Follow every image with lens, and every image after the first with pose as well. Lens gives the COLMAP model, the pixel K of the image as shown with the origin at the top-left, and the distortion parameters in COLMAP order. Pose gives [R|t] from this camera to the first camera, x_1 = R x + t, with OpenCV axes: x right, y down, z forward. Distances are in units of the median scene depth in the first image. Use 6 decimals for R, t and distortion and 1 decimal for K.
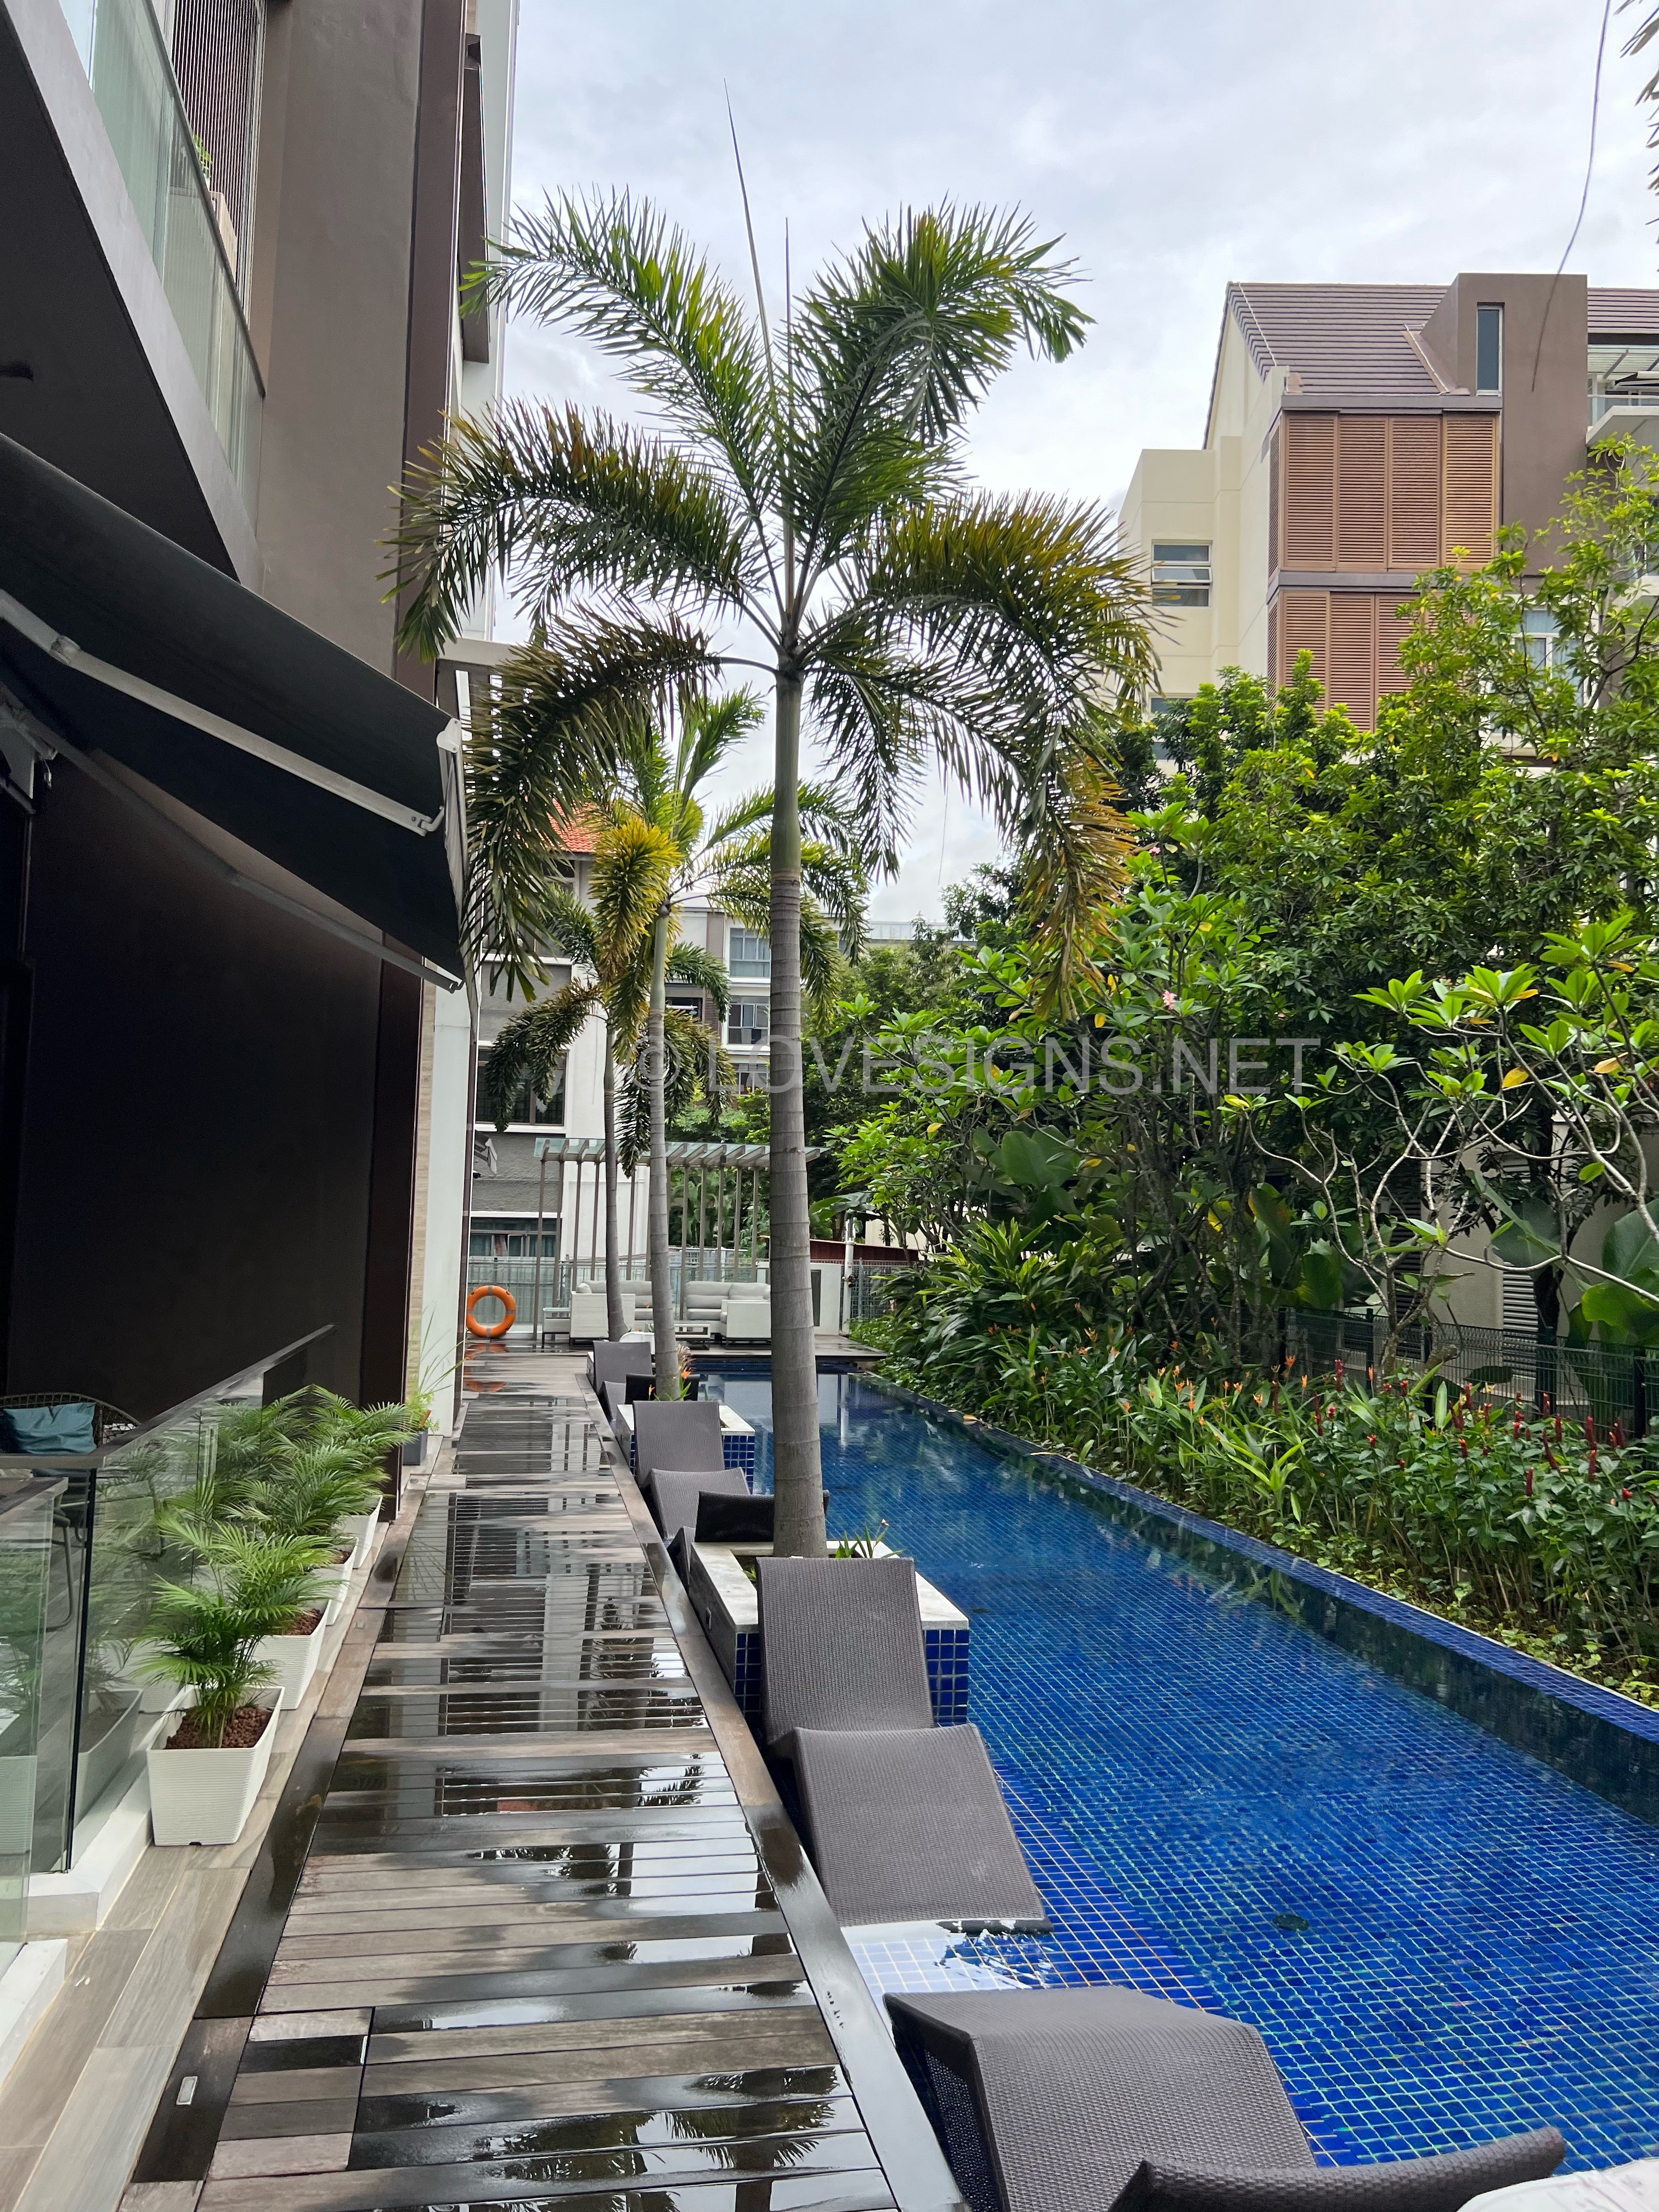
lens RADIAL K [[1644.1, 0, 829.5], [0, 1644.1, 1106.0], [0, 0, 1]] dist [0.136411, -0.331572]
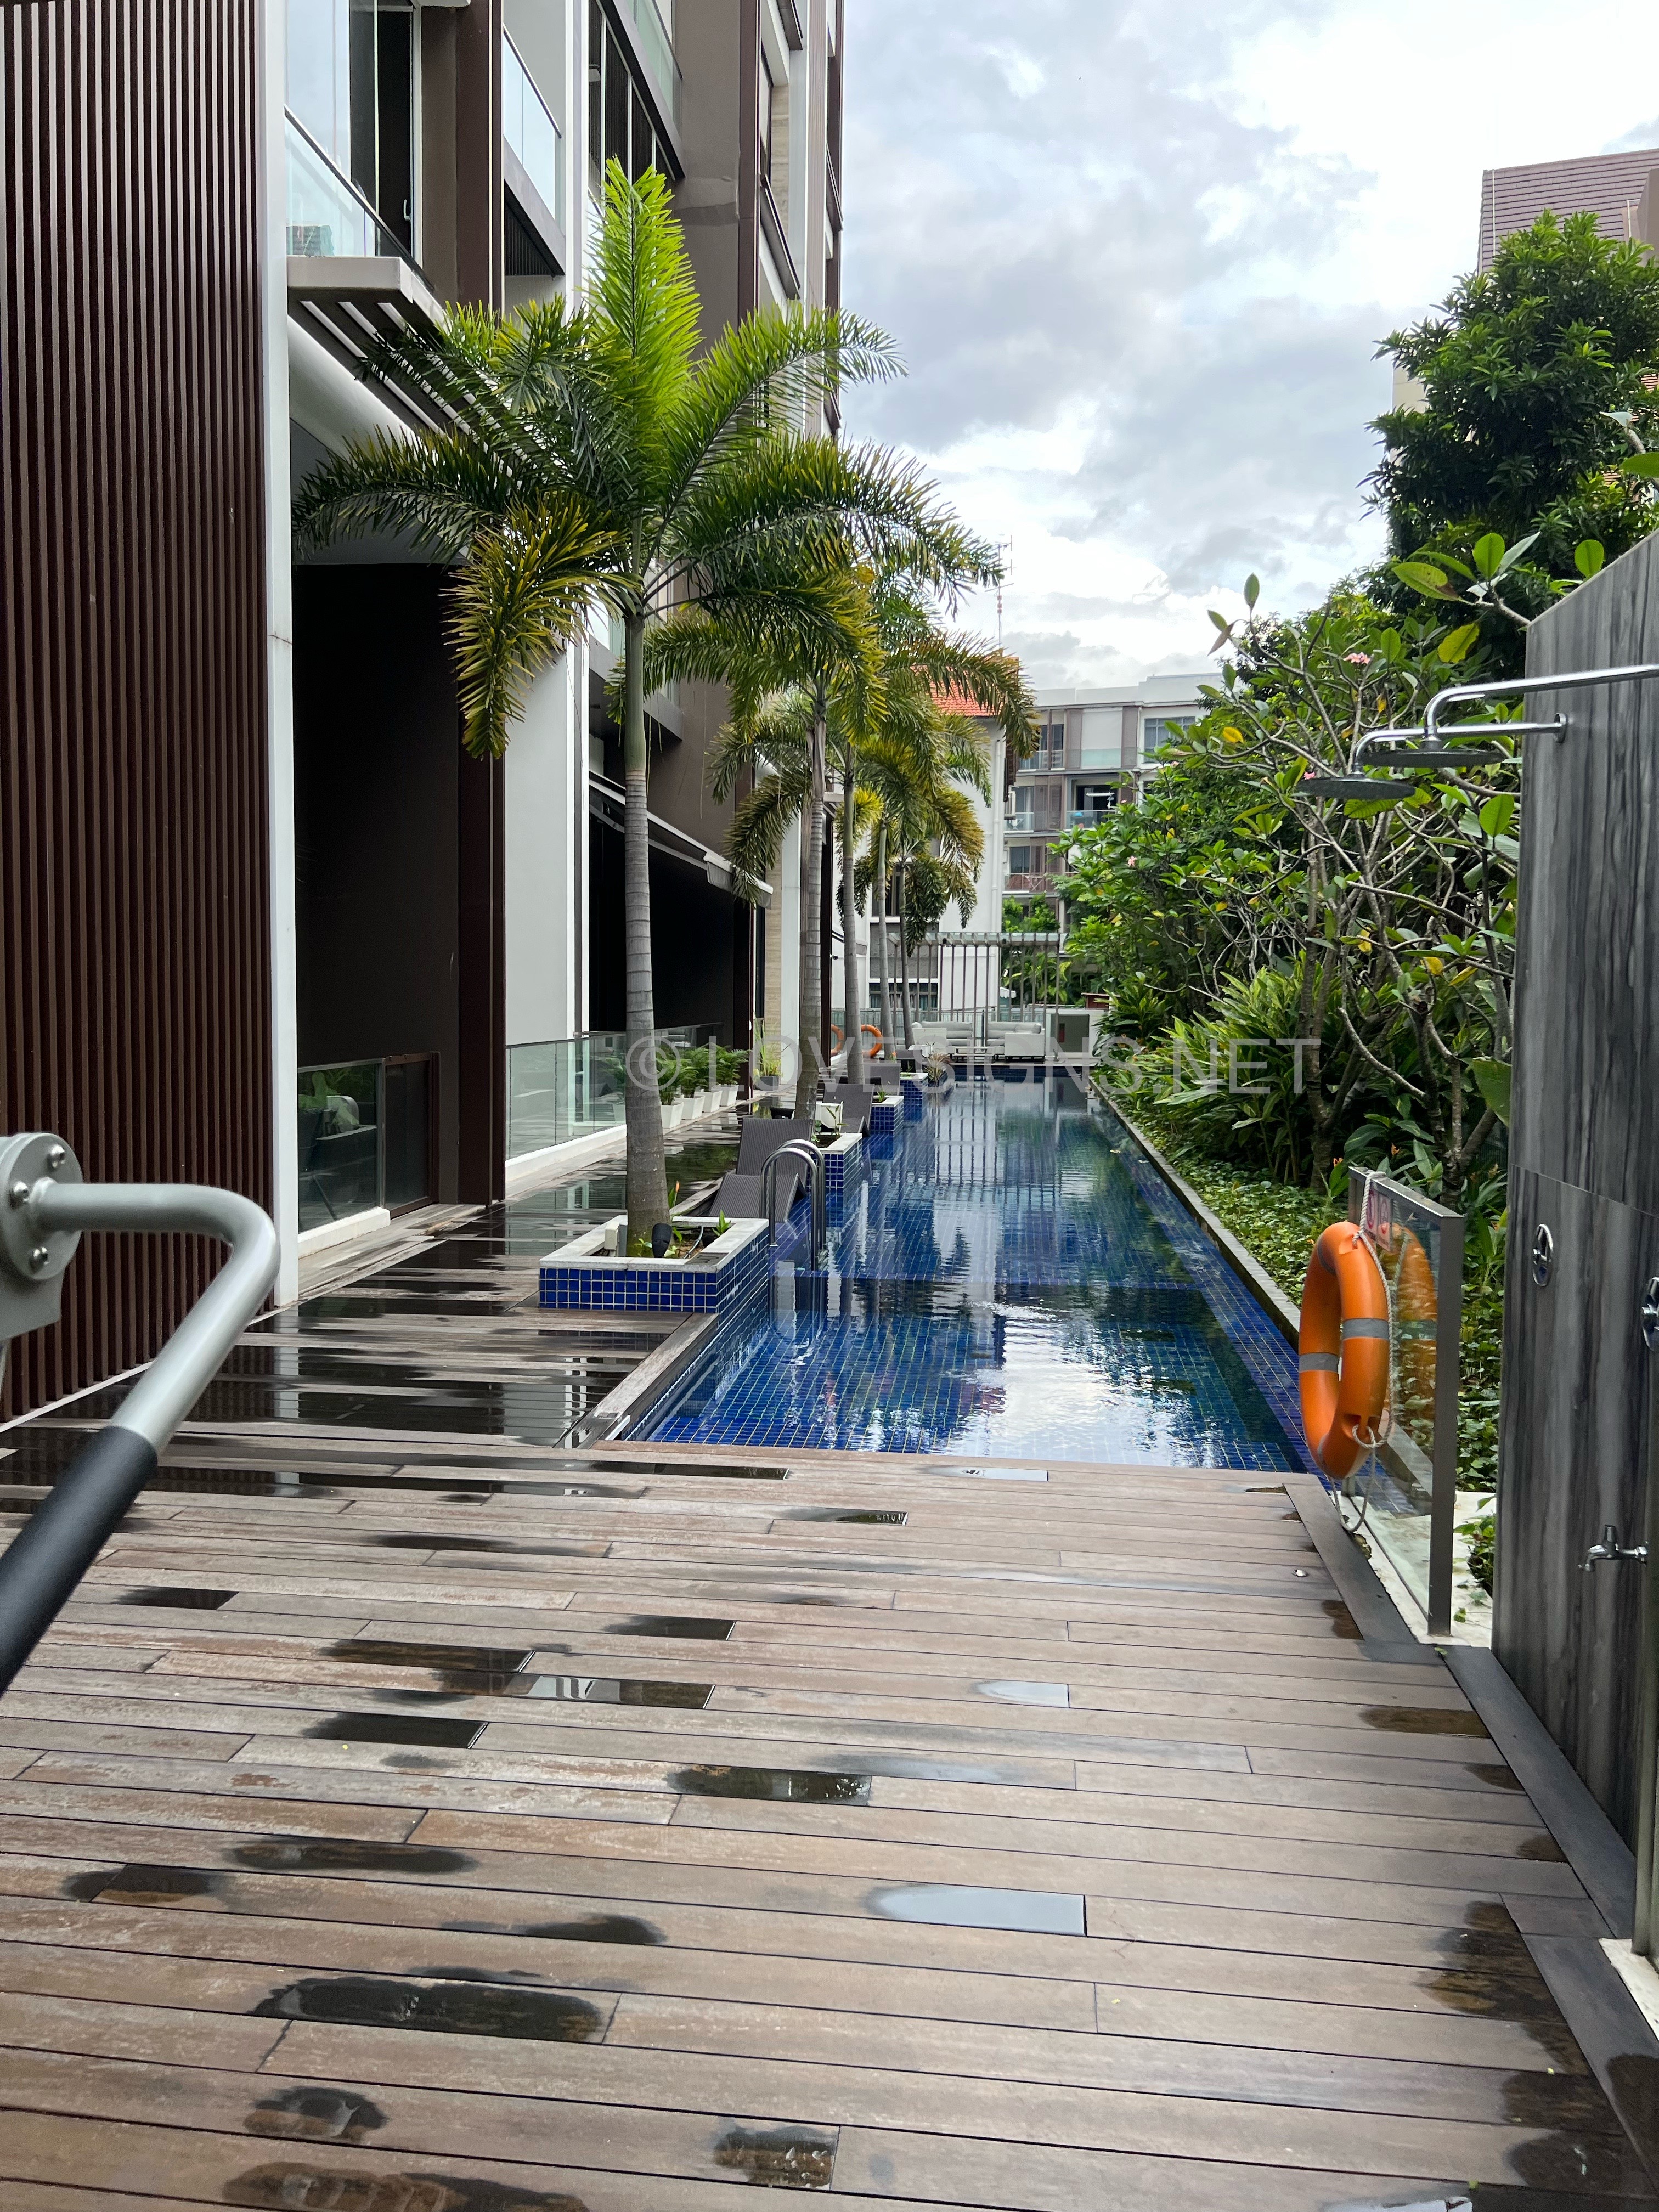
lens RADIAL K [[1644.1, 0, 829.5], [0, 1644.1, 1106.0], [0, 0, 1]] dist [0.136411, -0.331572]
pose [[0.954766, 0.005783, -0.297302, 0.256752], [0.035722, 0.990339, 0.133984, -0.030054], [0.295205, -0.138544, 0.945336, -0.569953]]
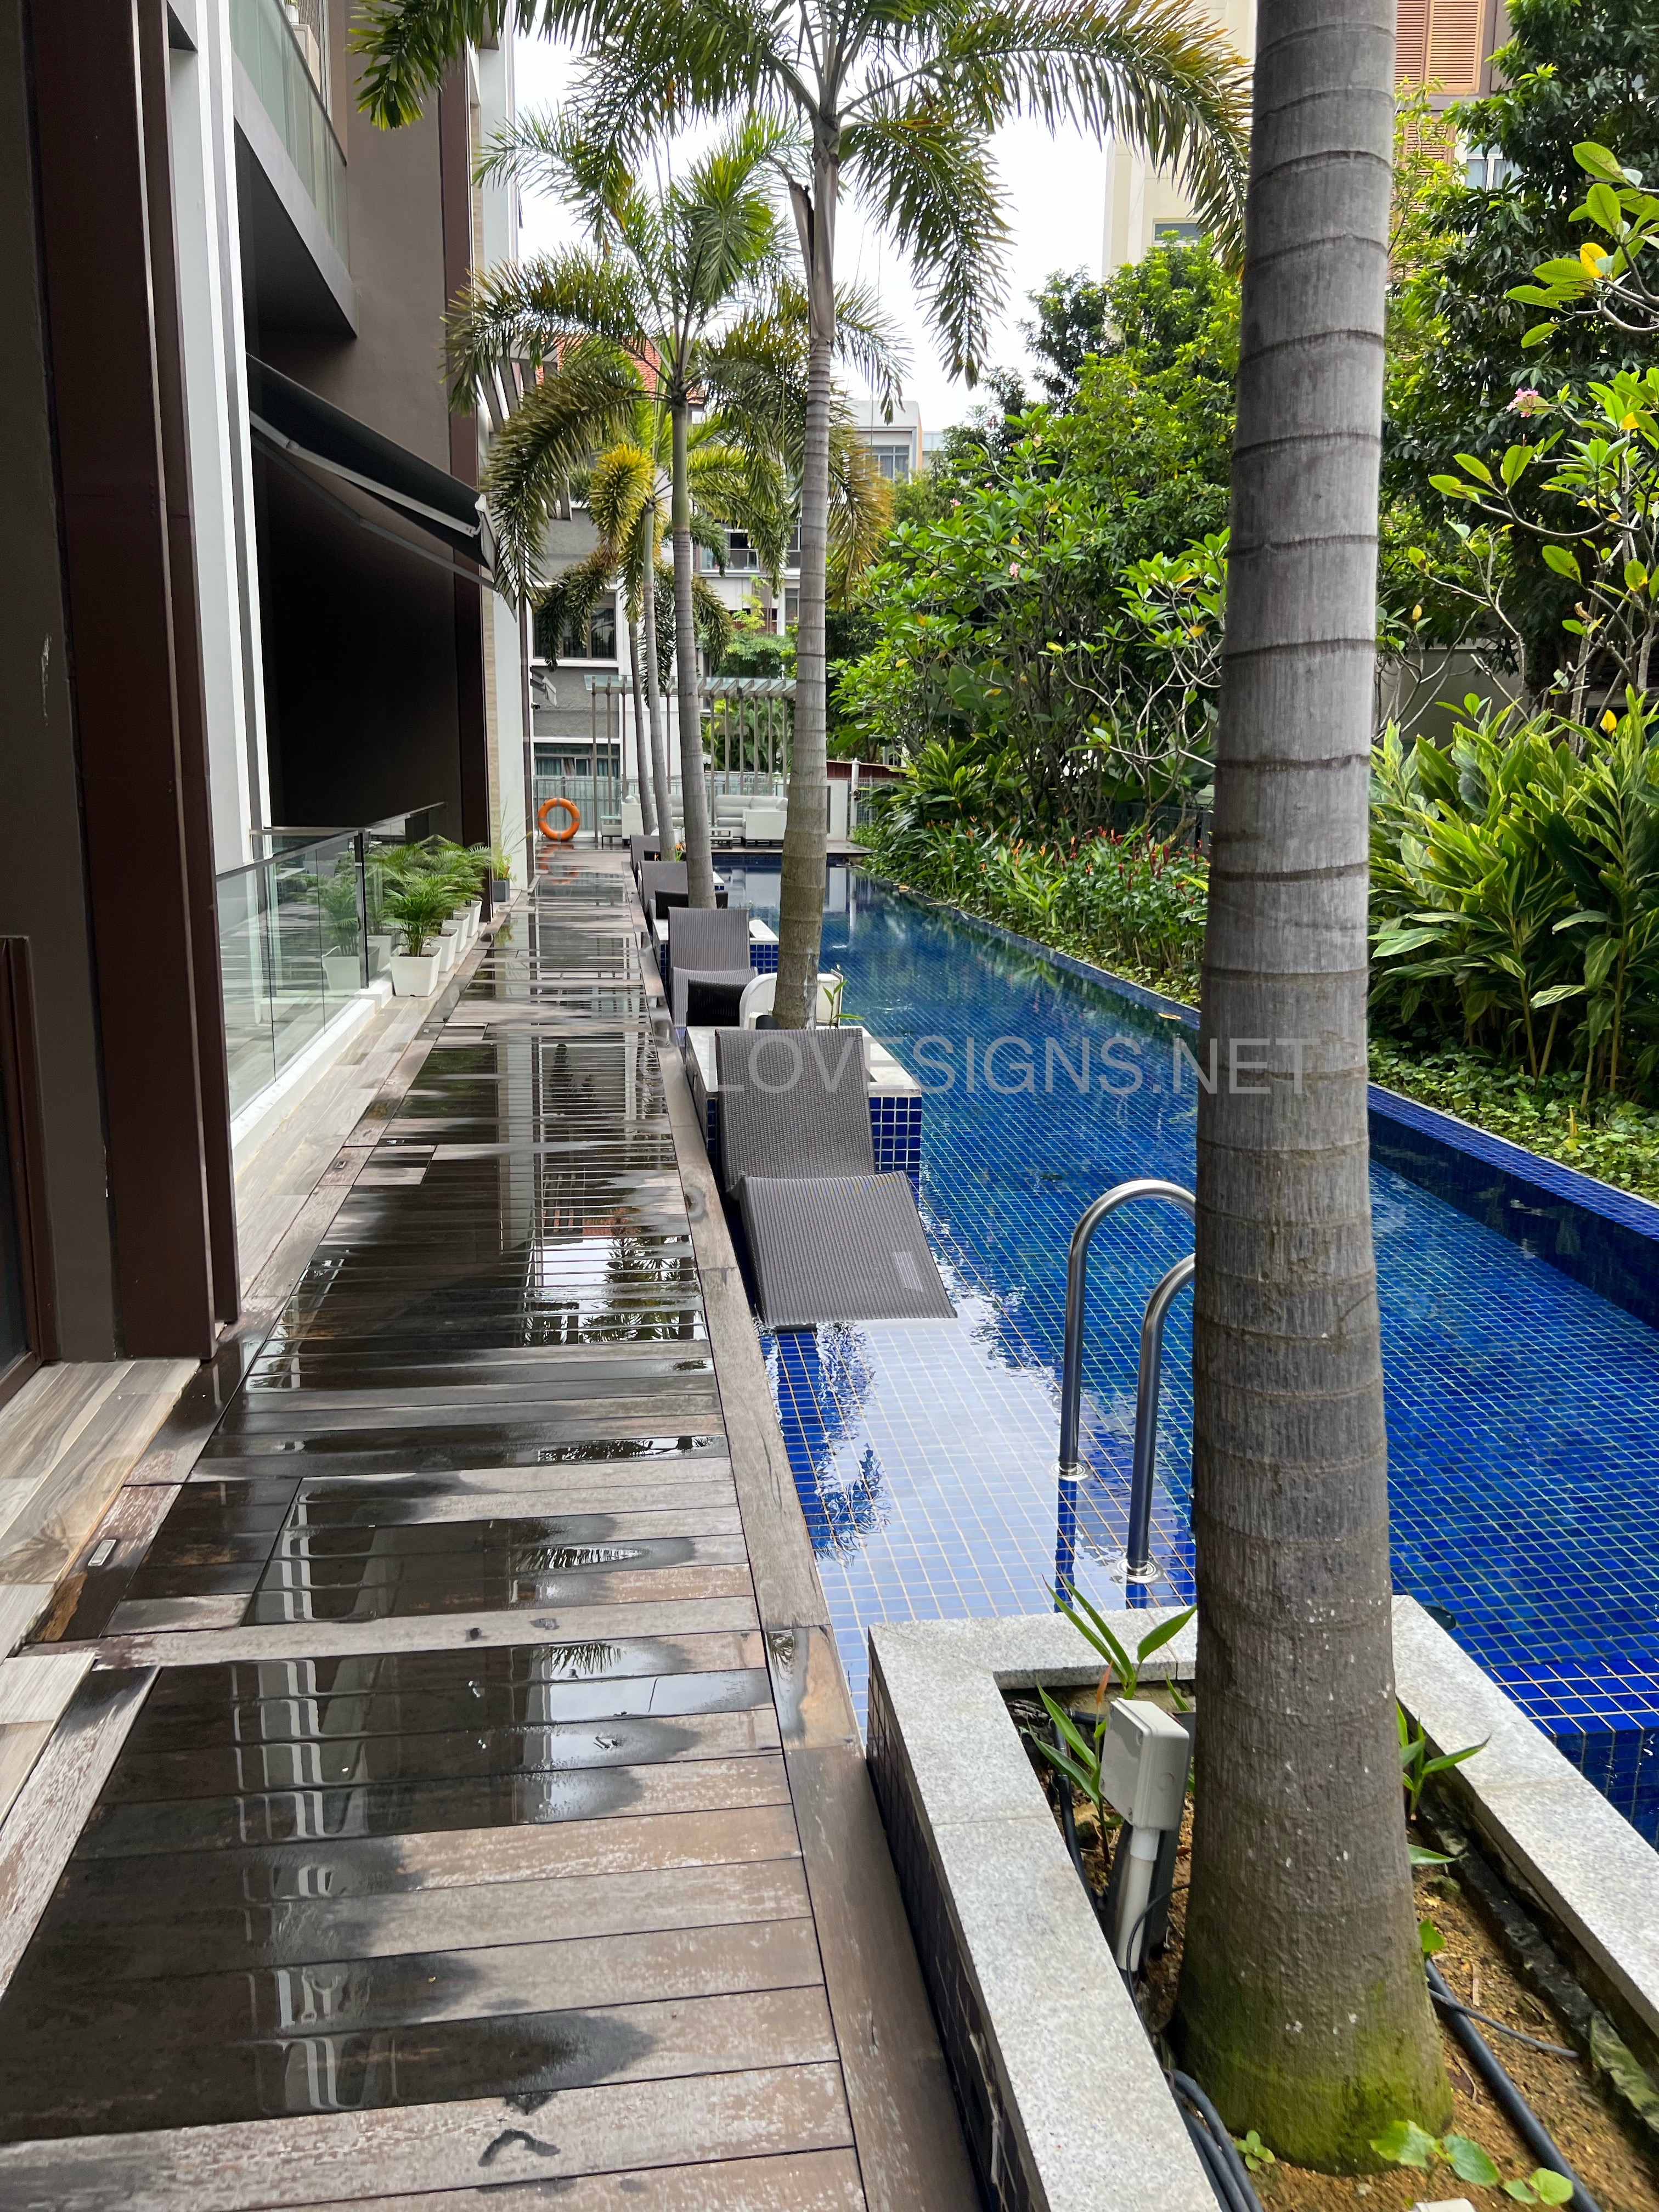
lens RADIAL K [[1644.1, 0, 829.5], [0, 1644.1, 1106.0], [0, 0, 1]] dist [0.136411, -0.331572]
pose [[0.998496, 0.000545, -0.054817, 0.074364], [0.014697, 0.960681, 0.277266, -0.012511], [0.052812, -0.277655, 0.959228, -0.274700]]
